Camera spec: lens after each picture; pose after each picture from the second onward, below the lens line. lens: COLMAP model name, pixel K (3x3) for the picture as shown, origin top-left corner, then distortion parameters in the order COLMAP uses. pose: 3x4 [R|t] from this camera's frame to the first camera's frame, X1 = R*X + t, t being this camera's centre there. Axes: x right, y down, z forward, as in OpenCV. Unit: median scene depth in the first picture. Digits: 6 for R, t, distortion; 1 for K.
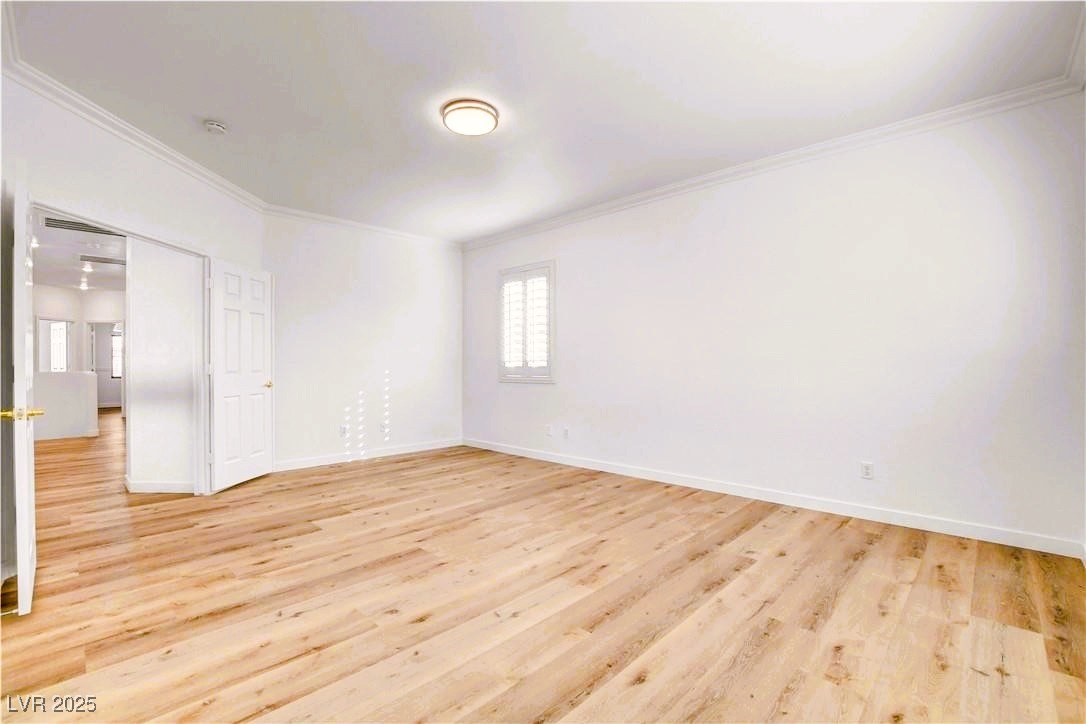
lens RADIAL K [[482.5, 0, 547.0], [0, 482.5, 362.9], [0, 0, 1]] dist [-0.031762, 0.003888]
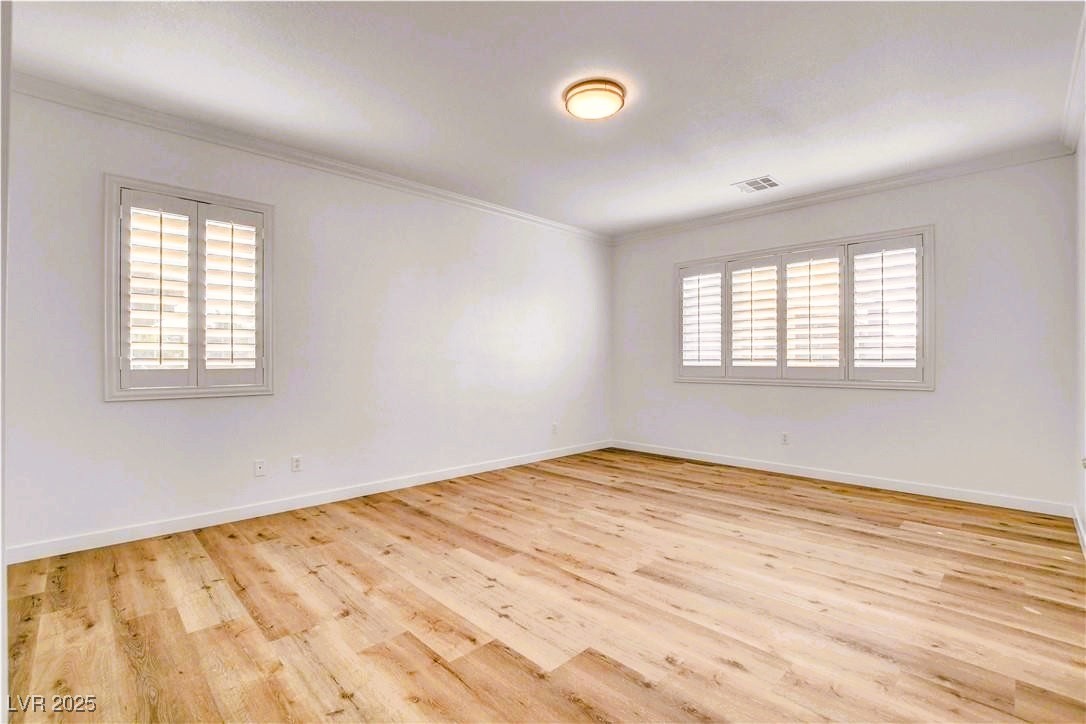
lens RADIAL K [[482.5, 0, 544.2], [0, 482.5, 359.4], [0, 0, 1]] dist [-0.031762, 0.003888]
pose [[0.035723, 0.006528, 0.999340, -1.071067], [0.000346, 0.999979, -0.006545, -0.001813], [-0.999362, 0.000580, 0.035720, 1.044215]]
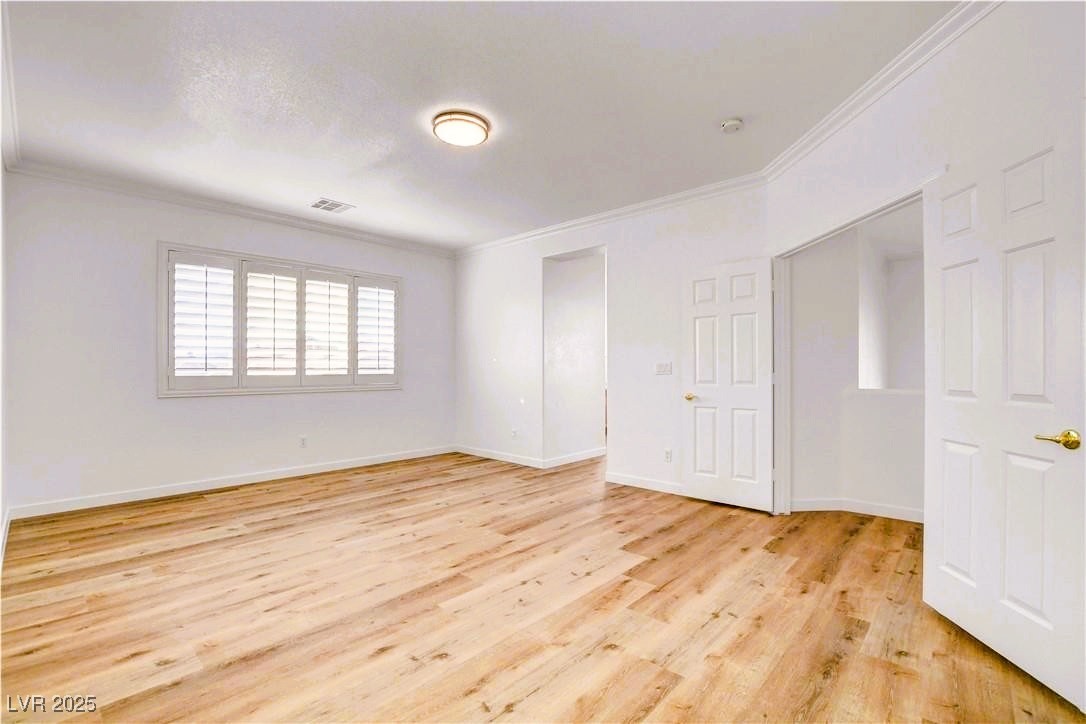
lens RADIAL K [[482.5, 0, 539.8], [0, 482.5, 370.9], [0, 0, 1]] dist [-0.031762, 0.003888]
pose [[-0.999956, 0.004262, -0.008392, -0.309484], [0.004211, 0.999973, 0.006076, -0.009505], [0.008417, 0.006041, -0.999946, 1.967193]]
